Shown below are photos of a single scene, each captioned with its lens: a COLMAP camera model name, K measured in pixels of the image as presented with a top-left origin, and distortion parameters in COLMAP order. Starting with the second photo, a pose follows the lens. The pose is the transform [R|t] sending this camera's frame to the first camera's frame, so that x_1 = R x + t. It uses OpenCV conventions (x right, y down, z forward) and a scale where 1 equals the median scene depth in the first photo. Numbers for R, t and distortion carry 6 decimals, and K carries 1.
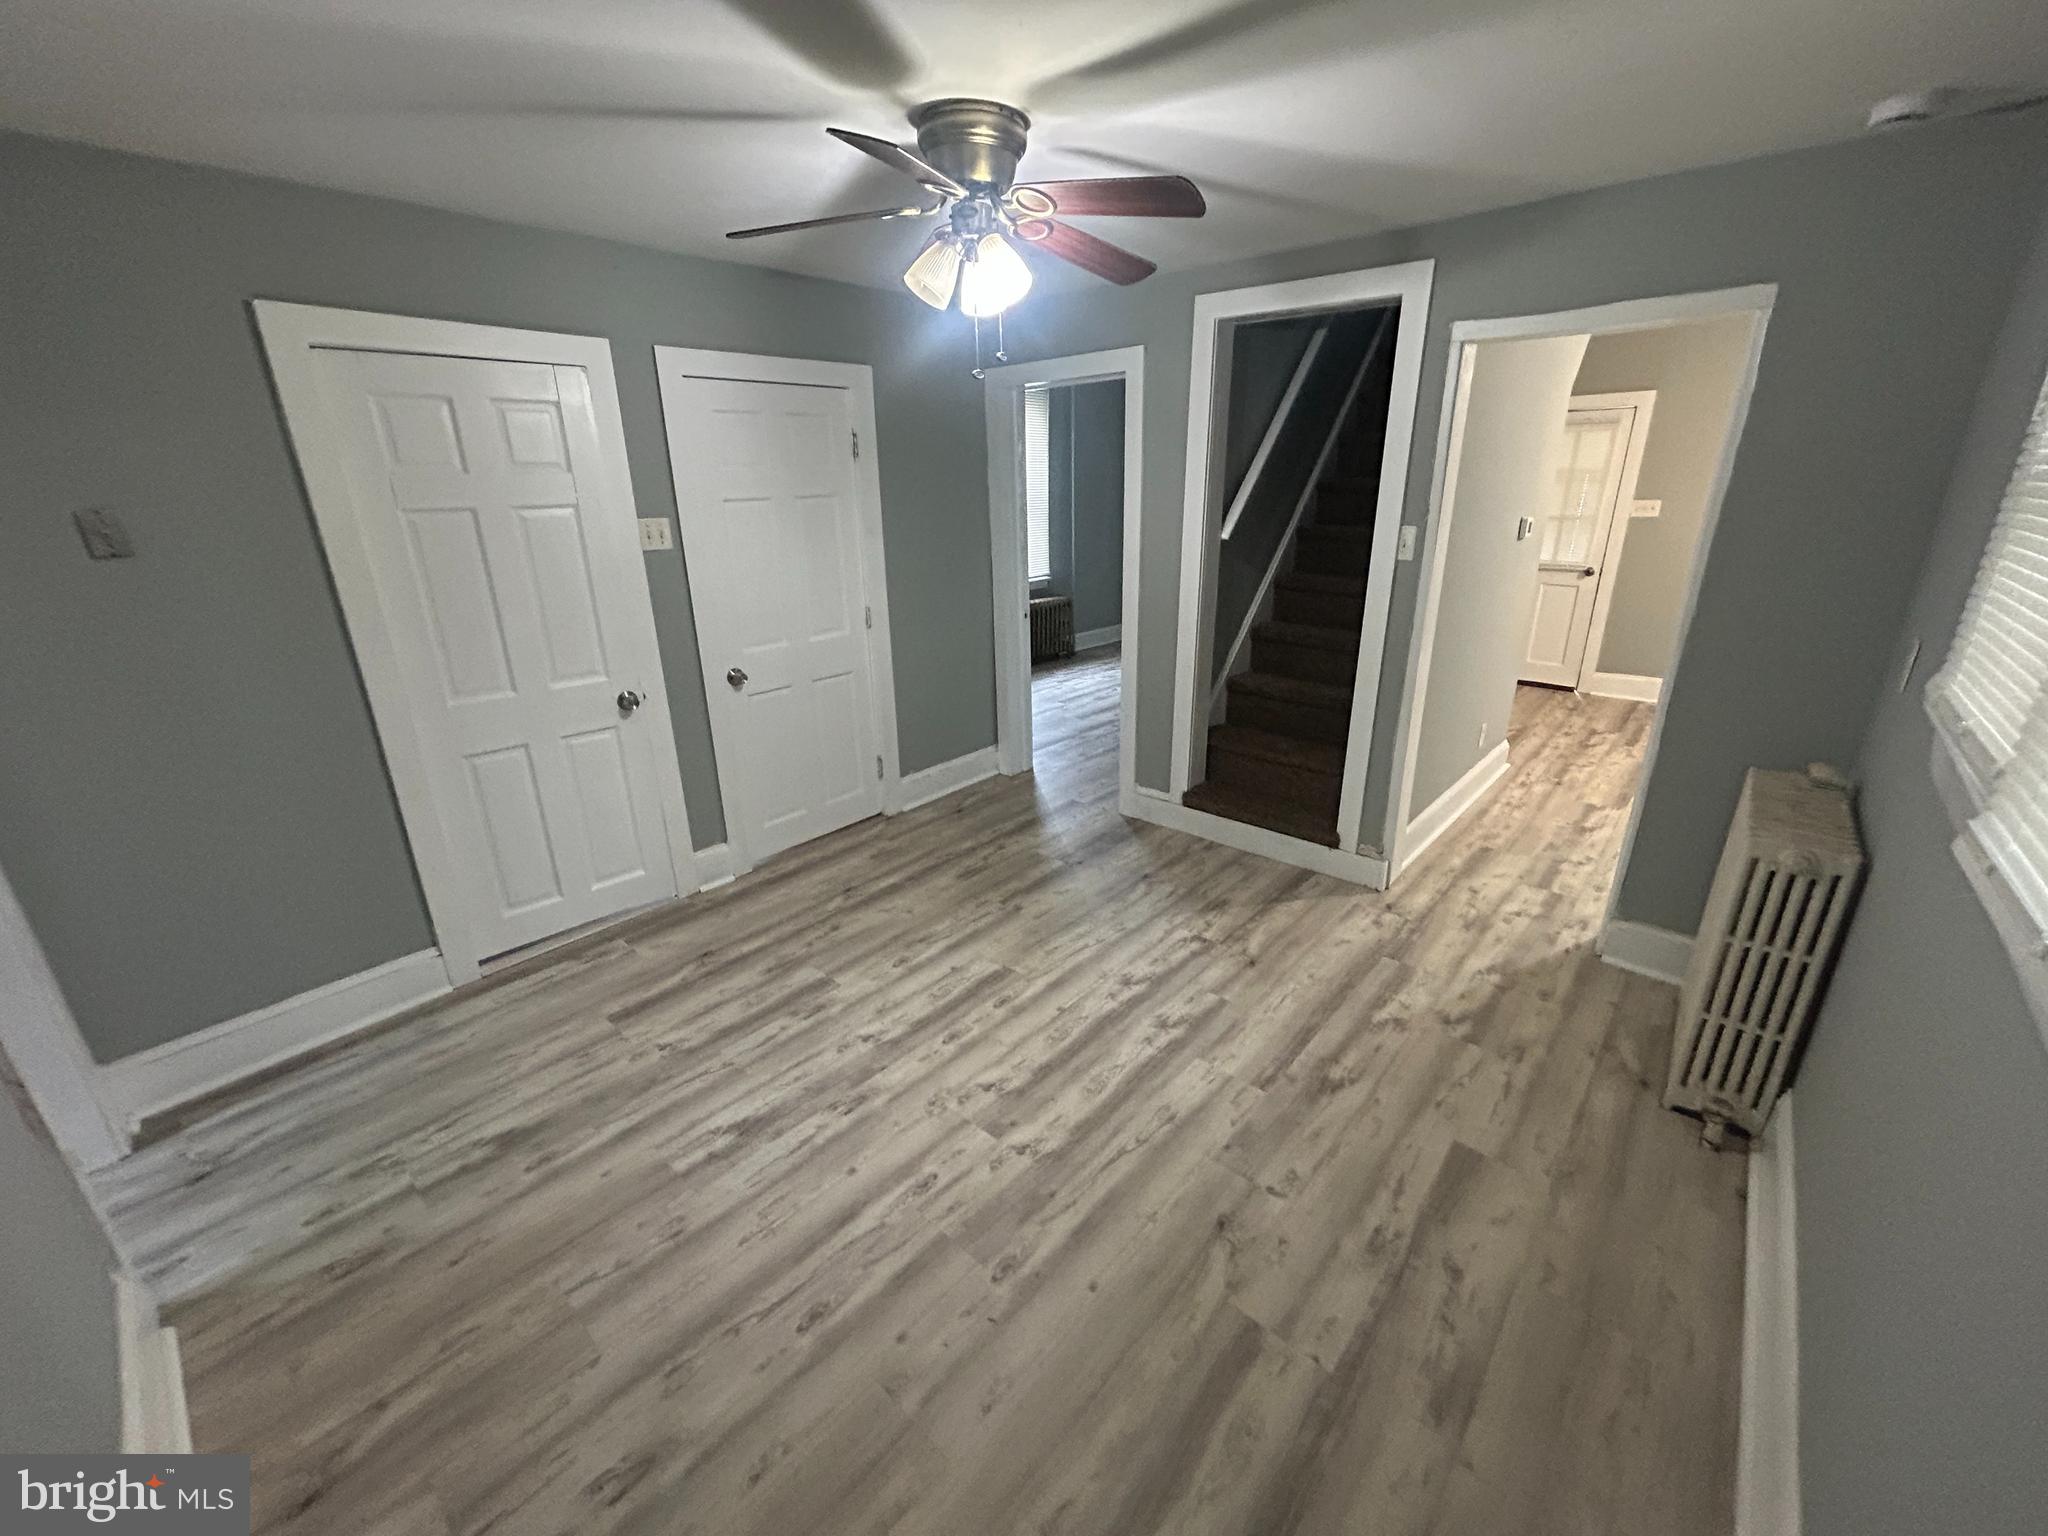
lens RADIAL K [[824.3, 0, 1024.5], [0, 824.3, 766.4], [0, 0, 1]] dist [0.000817, 0.000083]
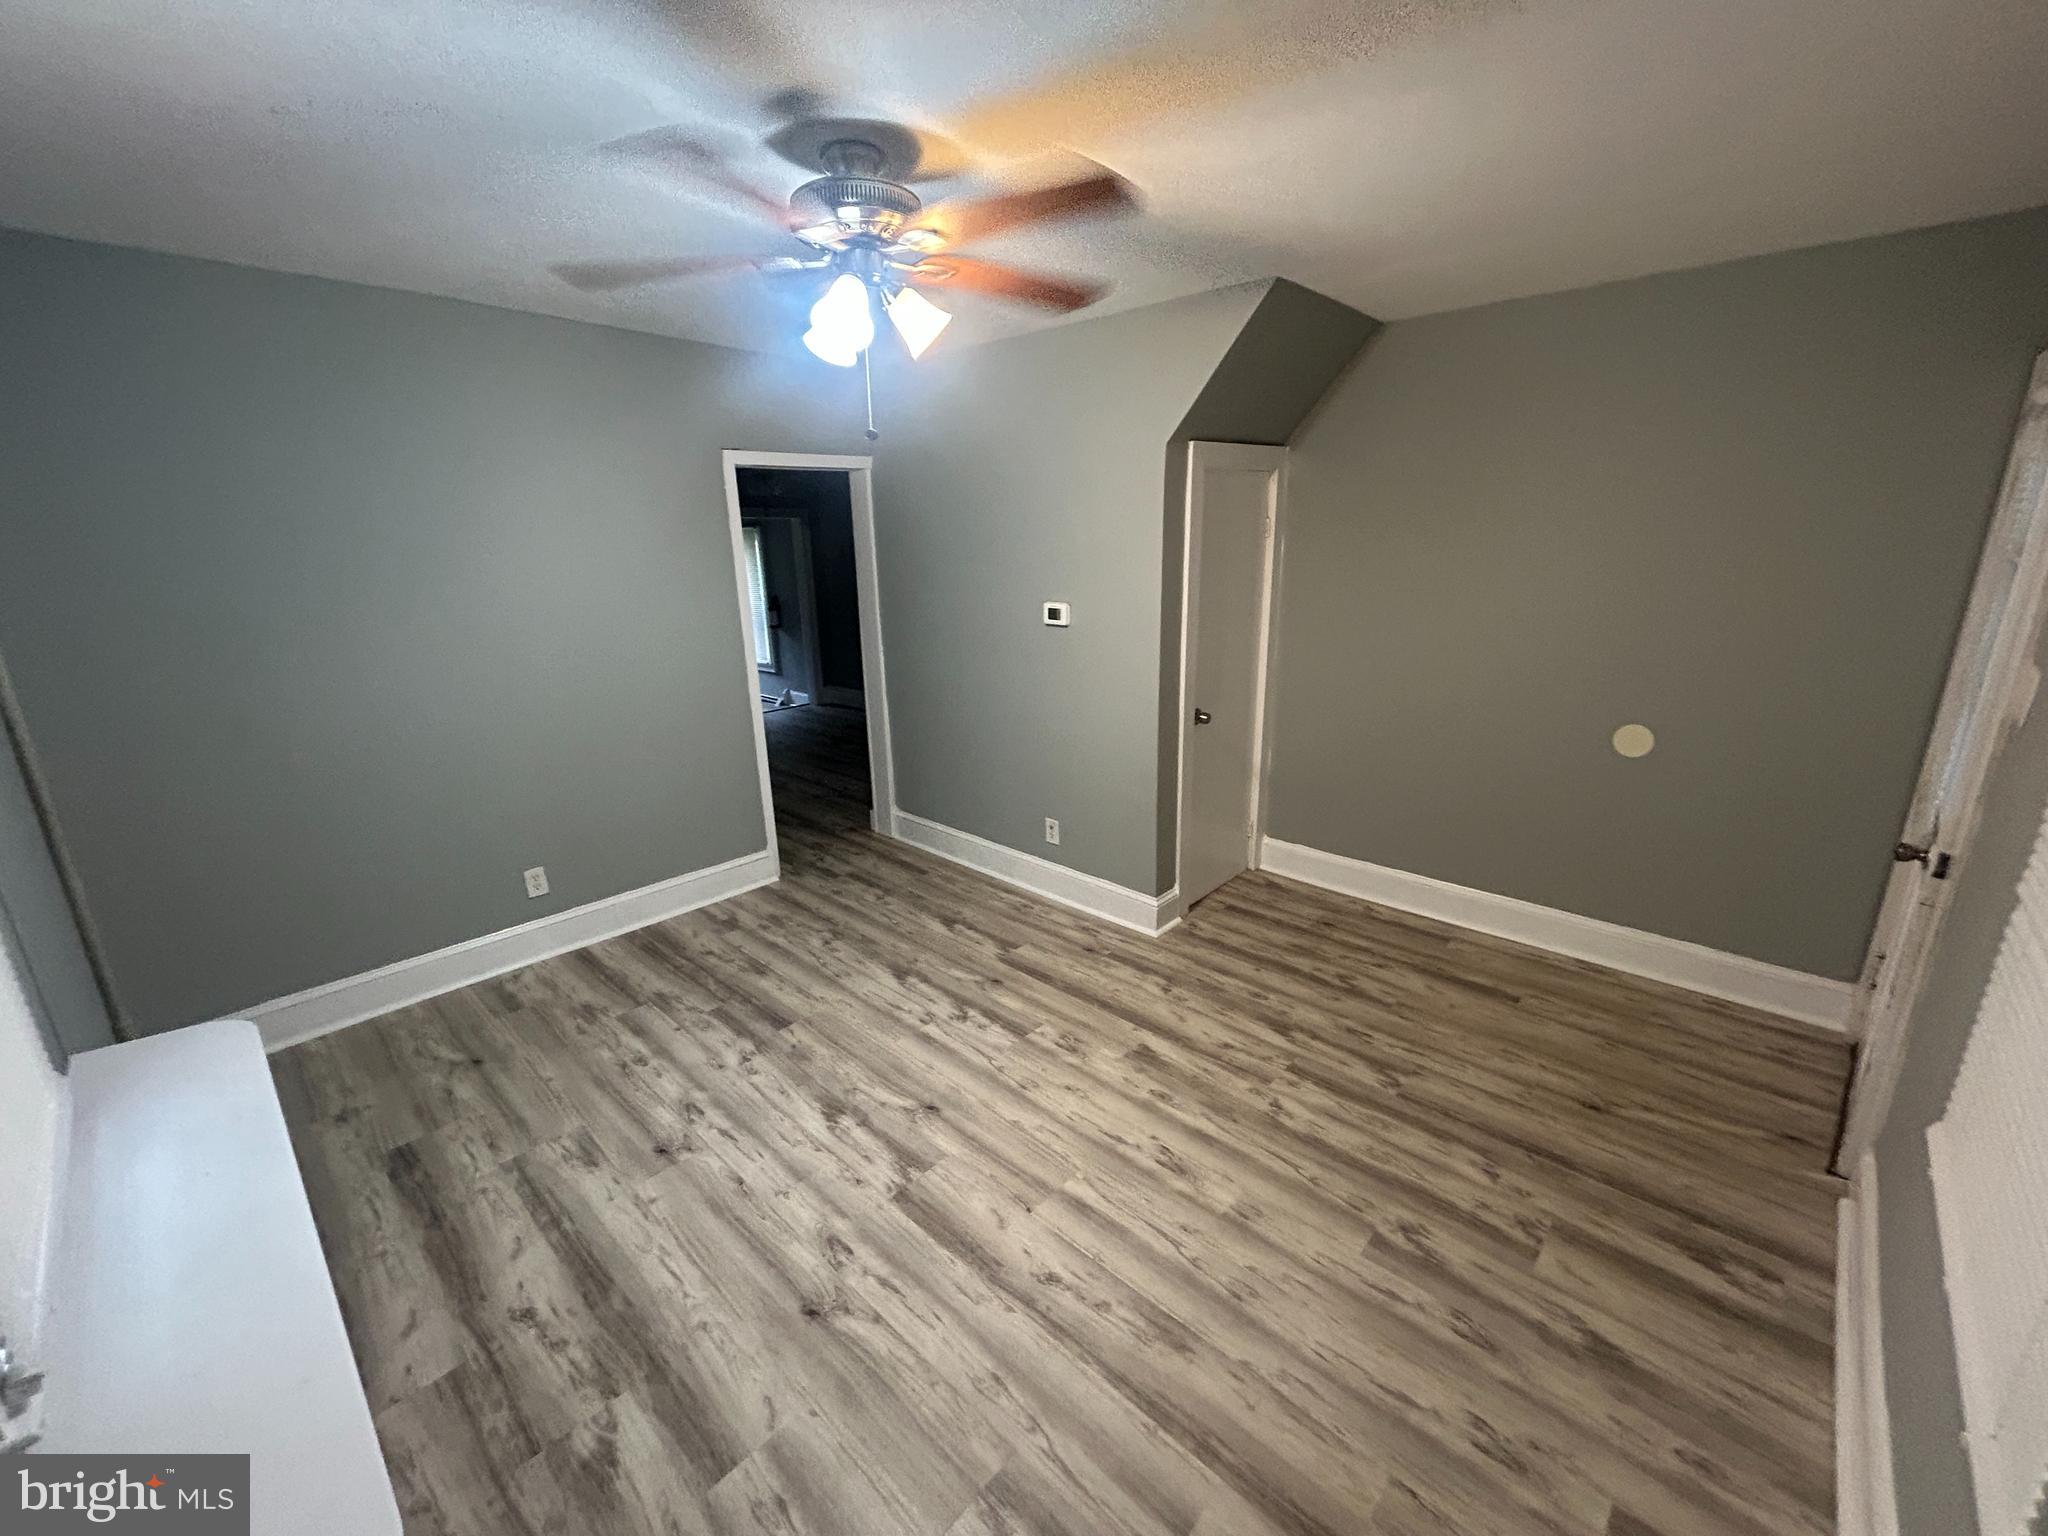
lens RADIAL K [[824.3, 0, 1028.3], [0, 824.3, 761.1], [0, 0, 1]] dist [0.000817, 0.000083]
pose [[-0.015865, 0.279614, -0.959981, 1.344548], [-0.322847, 0.907244, 0.269588, -0.328169], [0.946318, 0.314205, 0.075879, 0.839836]]
